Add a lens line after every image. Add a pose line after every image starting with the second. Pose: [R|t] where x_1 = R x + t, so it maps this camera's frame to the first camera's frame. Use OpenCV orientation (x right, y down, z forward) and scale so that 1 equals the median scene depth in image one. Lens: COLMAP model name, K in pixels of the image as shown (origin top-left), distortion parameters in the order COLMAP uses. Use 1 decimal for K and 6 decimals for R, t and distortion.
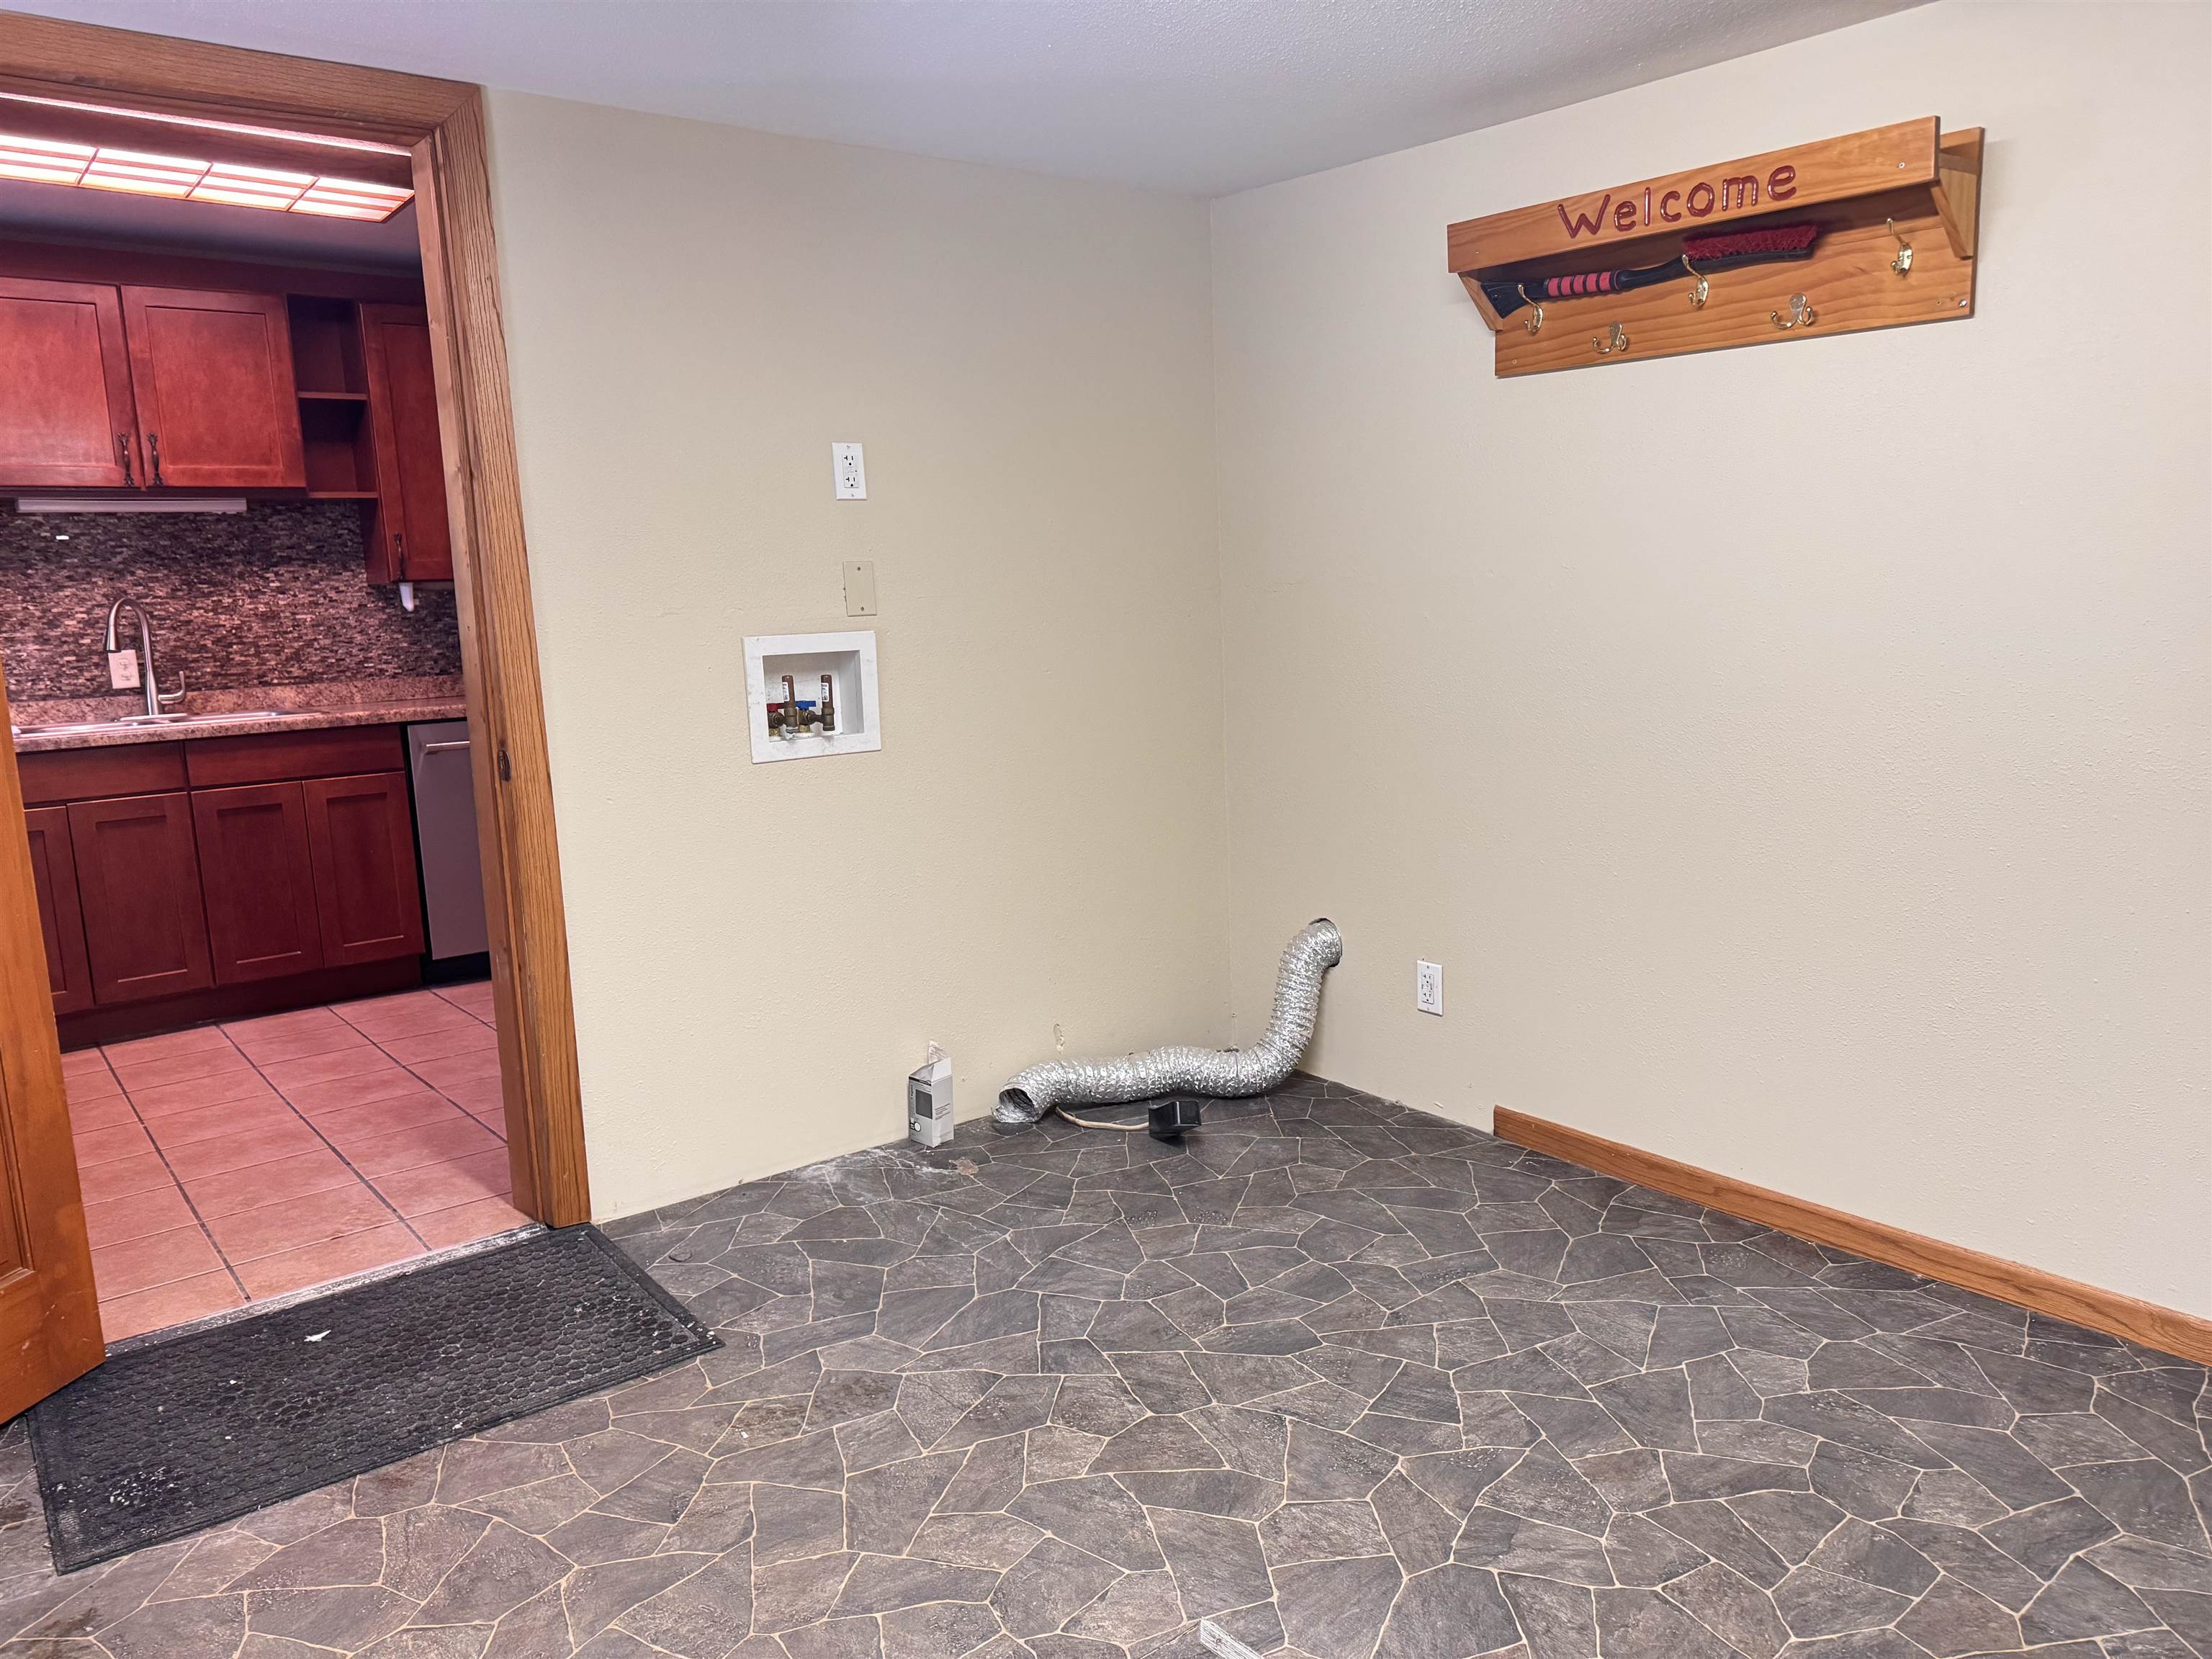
lens RADIAL K [[1578.5, 0, 1112.6], [0, 1578.5, 825.8], [0, 0, 1]] dist [0.055971, -0.056689]
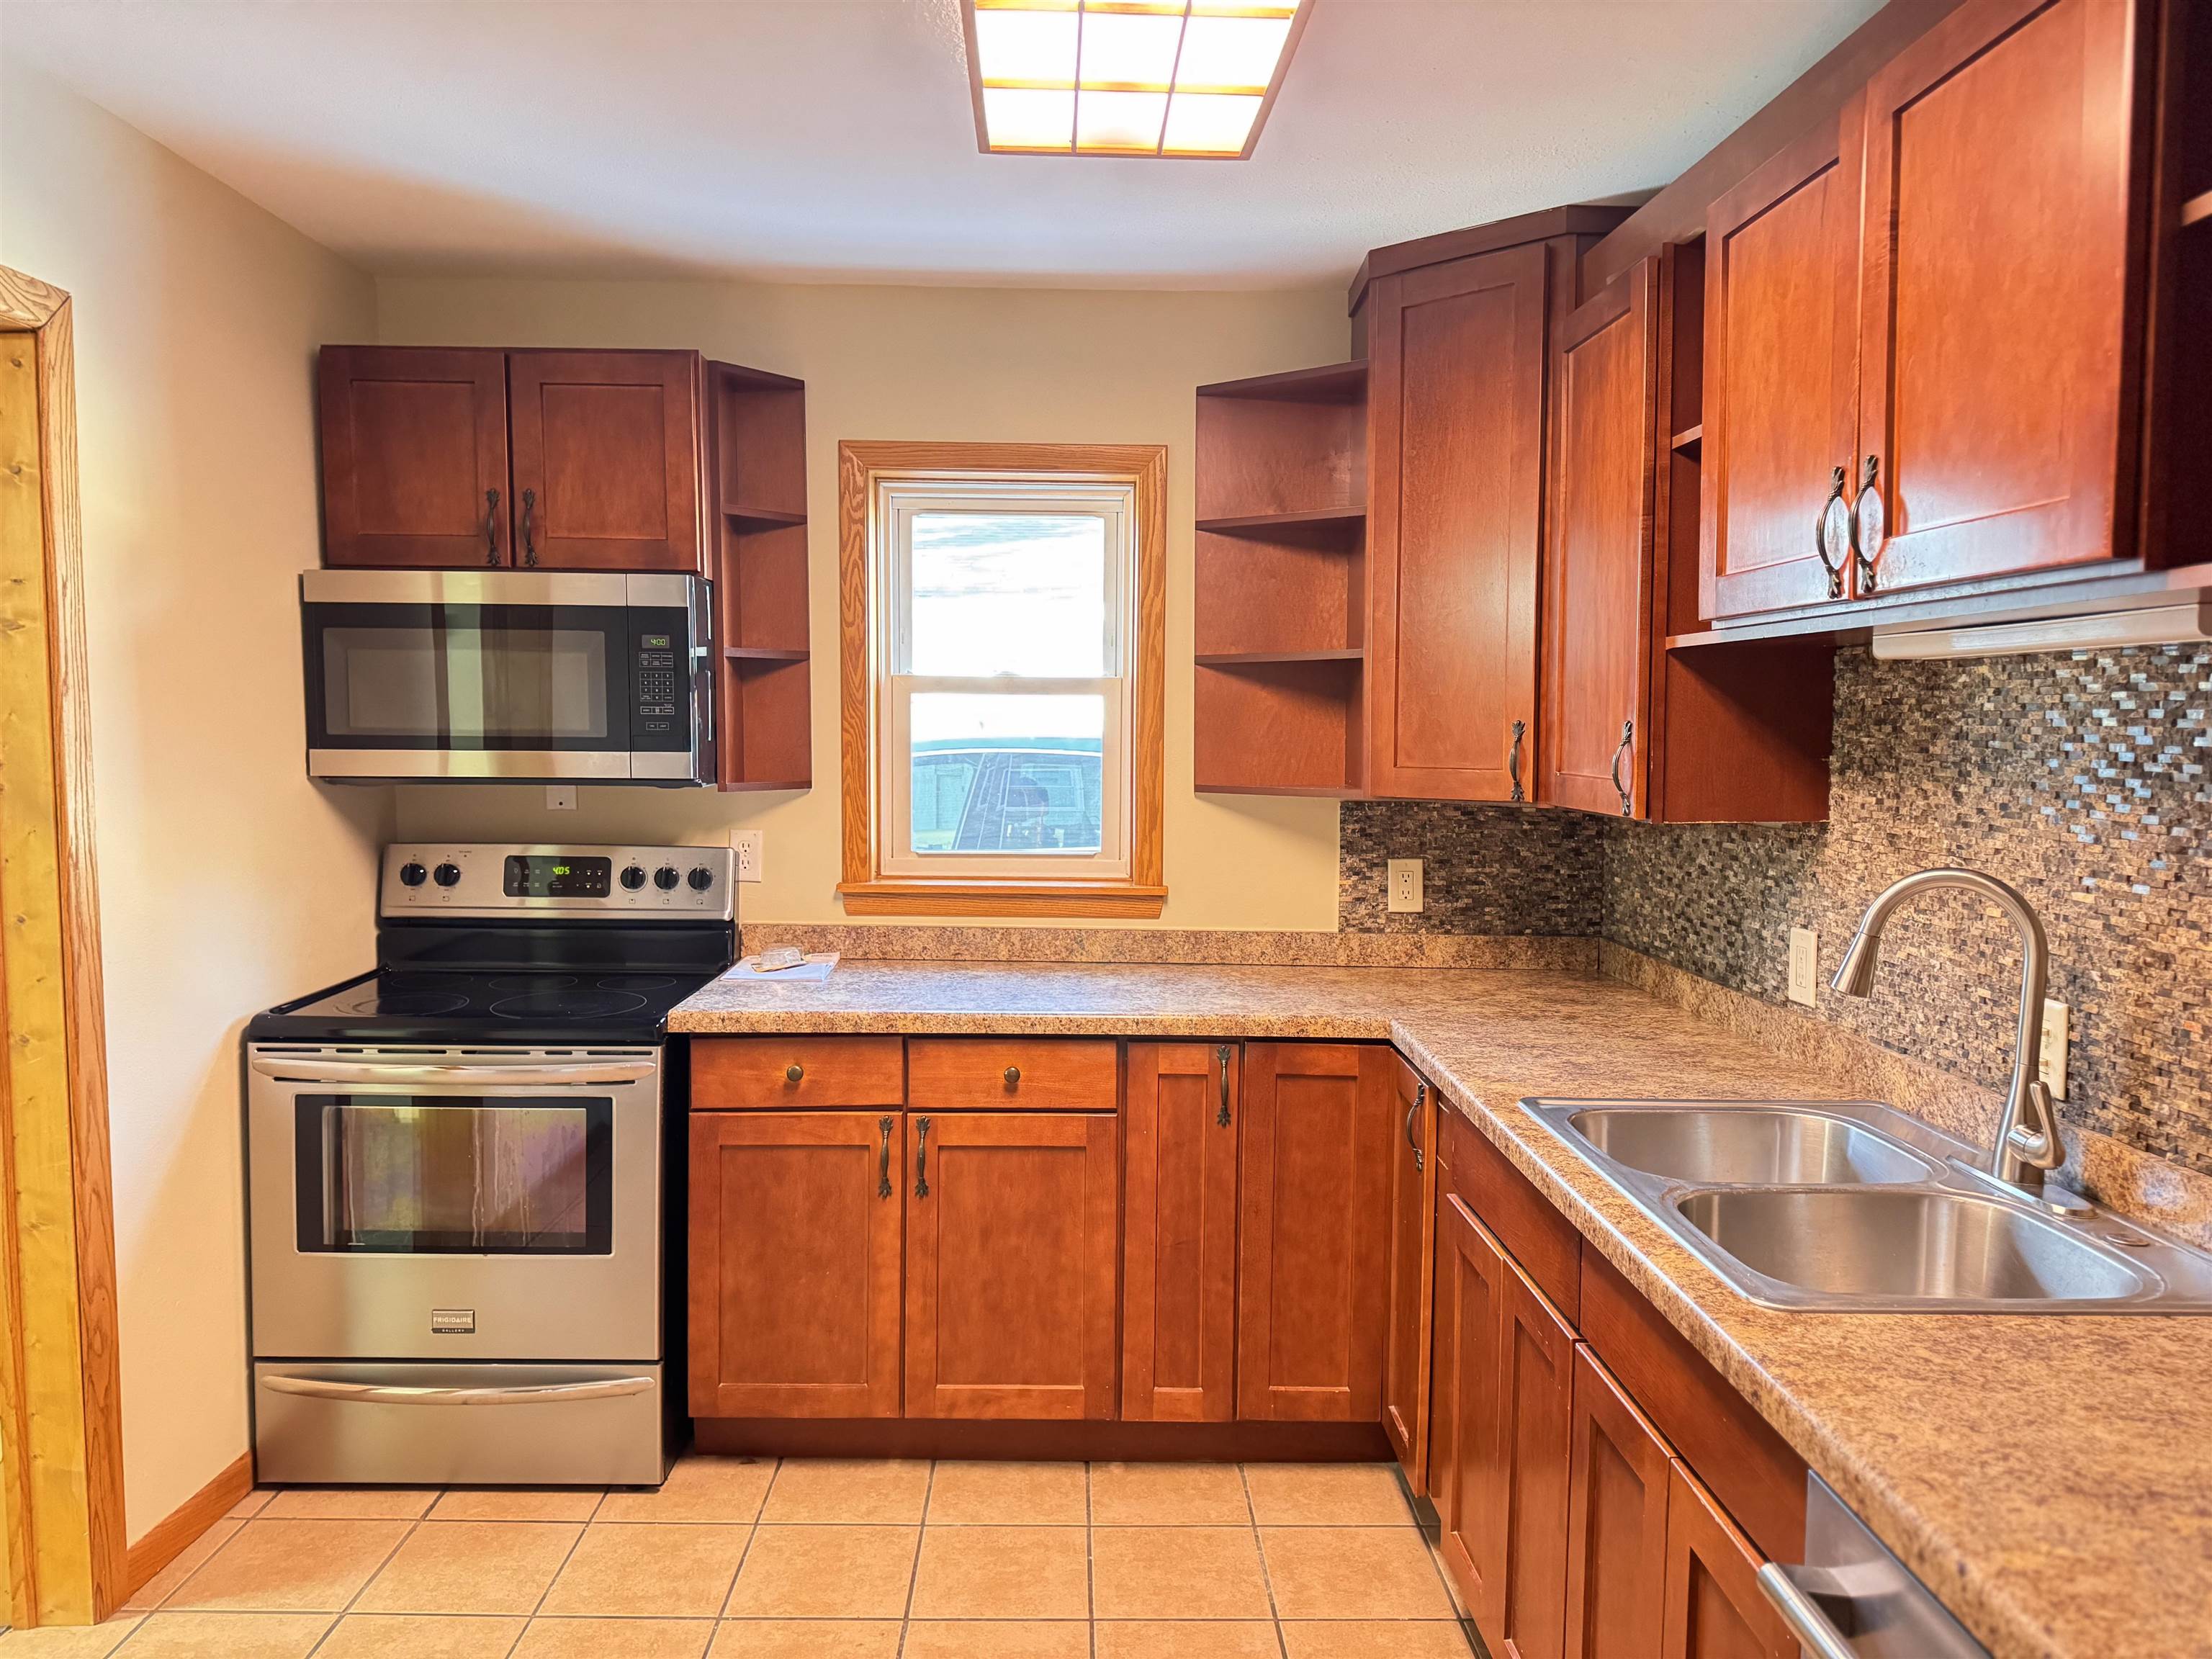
lens RADIAL K [[1578.5, 0, 1100.8], [0, 1578.5, 831.5], [0, 0, 1]] dist [0.055971, -0.056689]
pose [[-0.604333, 0.089442, -0.791695, -0.264962], [-0.112302, 0.974195, 0.195785, -0.308804], [0.788777, 0.207228, -0.578694, 1.594936]]
